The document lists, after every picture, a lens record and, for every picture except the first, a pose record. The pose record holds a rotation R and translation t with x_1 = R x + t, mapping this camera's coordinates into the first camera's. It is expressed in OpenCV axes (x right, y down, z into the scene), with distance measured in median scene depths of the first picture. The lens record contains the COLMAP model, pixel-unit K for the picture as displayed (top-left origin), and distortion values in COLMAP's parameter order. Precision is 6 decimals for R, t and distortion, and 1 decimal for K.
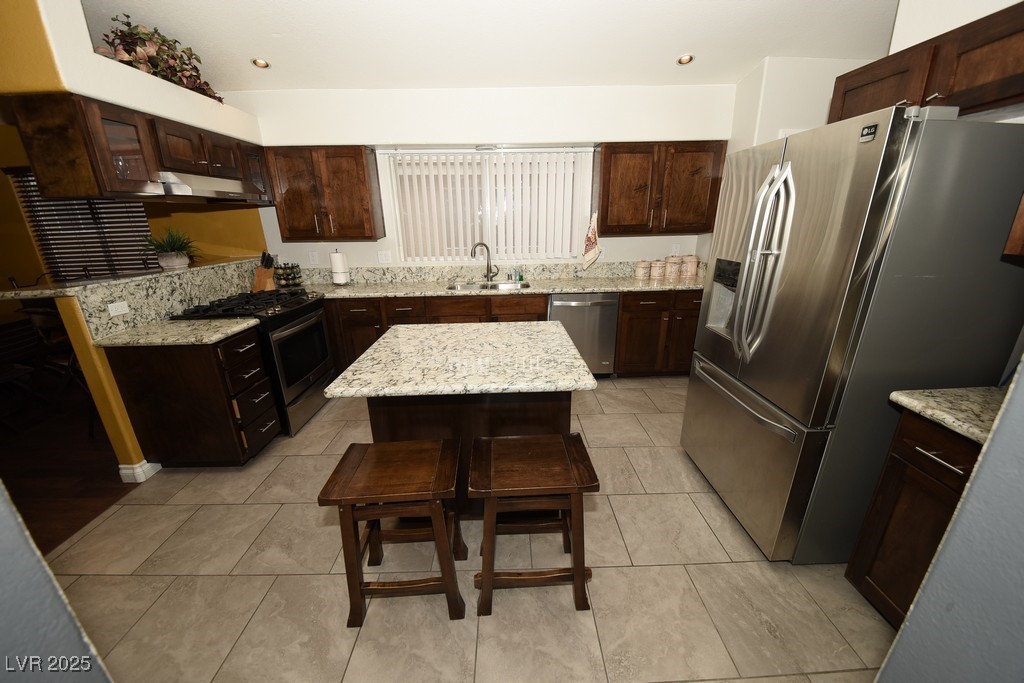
lens RADIAL K [[373.3, 0, 512.0], [0, 373.3, 341.5], [0, 0, 1]] dist [-0.000349, -0.000042]
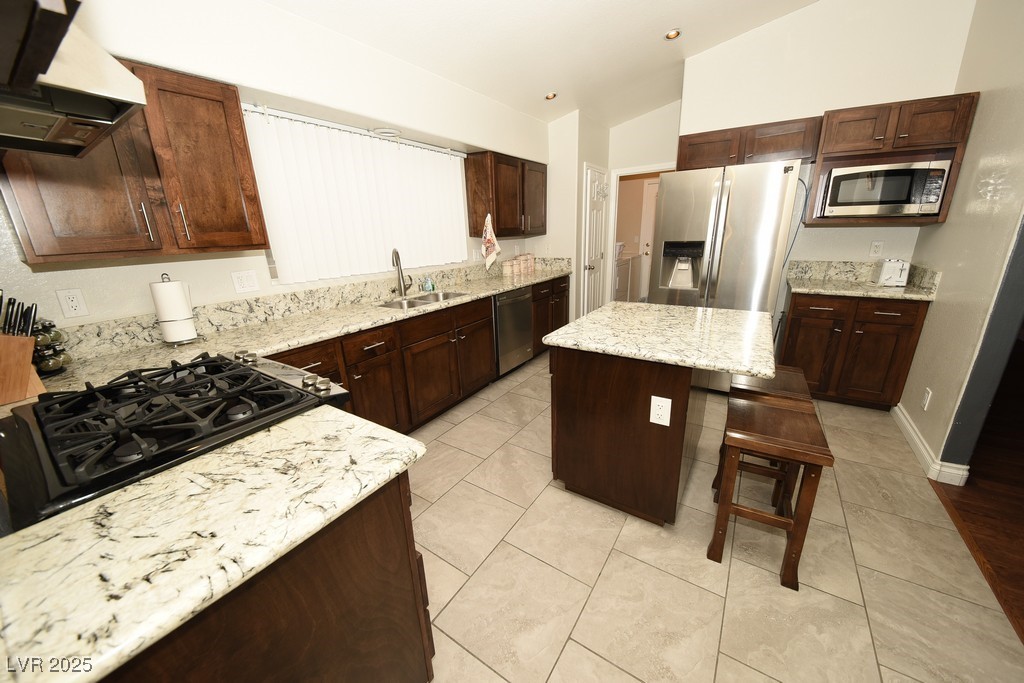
lens RADIAL K [[366.7, 0, 512.0], [0, 366.7, 341.5], [0, 0, 1]] dist [-0.014417, -0.000165]
pose [[0.574020, -0.237181, 0.783739, -0.641544], [0.273556, 0.957686, 0.089466, -0.081385], [-0.771795, 0.163042, 0.614613, 0.379248]]
